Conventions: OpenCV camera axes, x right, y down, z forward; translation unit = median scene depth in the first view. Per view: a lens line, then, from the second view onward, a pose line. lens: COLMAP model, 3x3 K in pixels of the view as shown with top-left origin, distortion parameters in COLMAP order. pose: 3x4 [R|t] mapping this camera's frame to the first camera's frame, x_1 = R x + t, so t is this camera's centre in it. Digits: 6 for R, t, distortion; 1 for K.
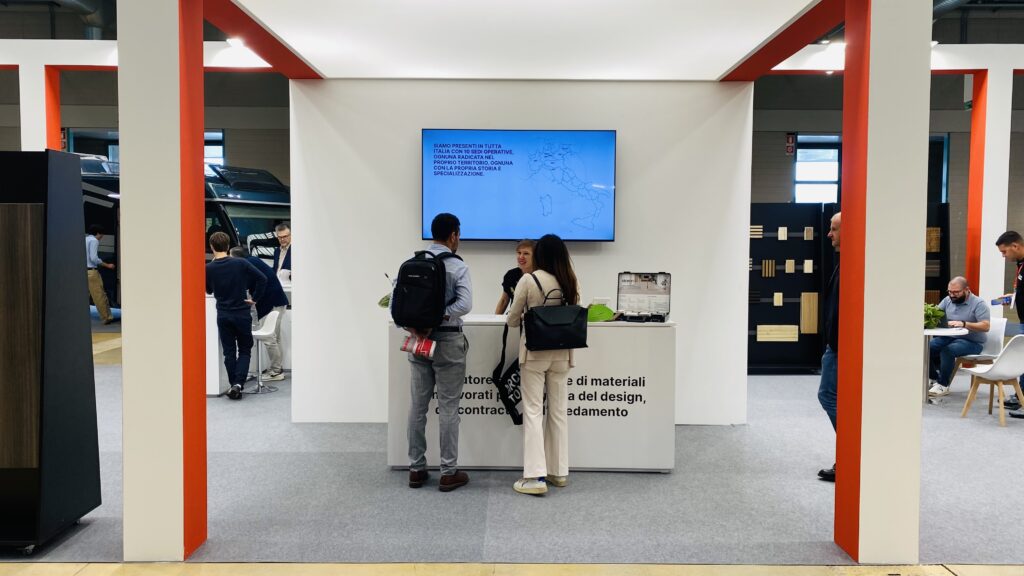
lens RADIAL K [[796.3, 0, 505.4], [0, 796.3, 275.4], [0, 0, 1]] dist [0.096635, -0.008057]
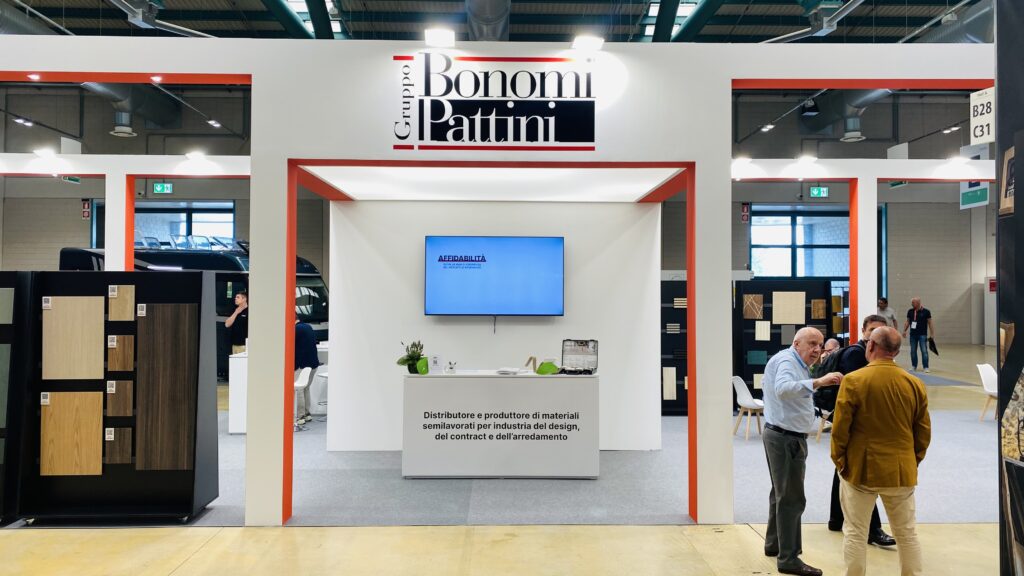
lens RADIAL K [[796.3, 0, 505.4], [0, 796.3, 275.4], [0, 0, 1]] dist [0.096635, -0.008057]
pose [[0.999893, -0.002422, 0.014452, 0.019121], [0.003339, 0.997958, -0.063785, -0.029985], [-0.014268, 0.063826, 0.997859, -0.464564]]
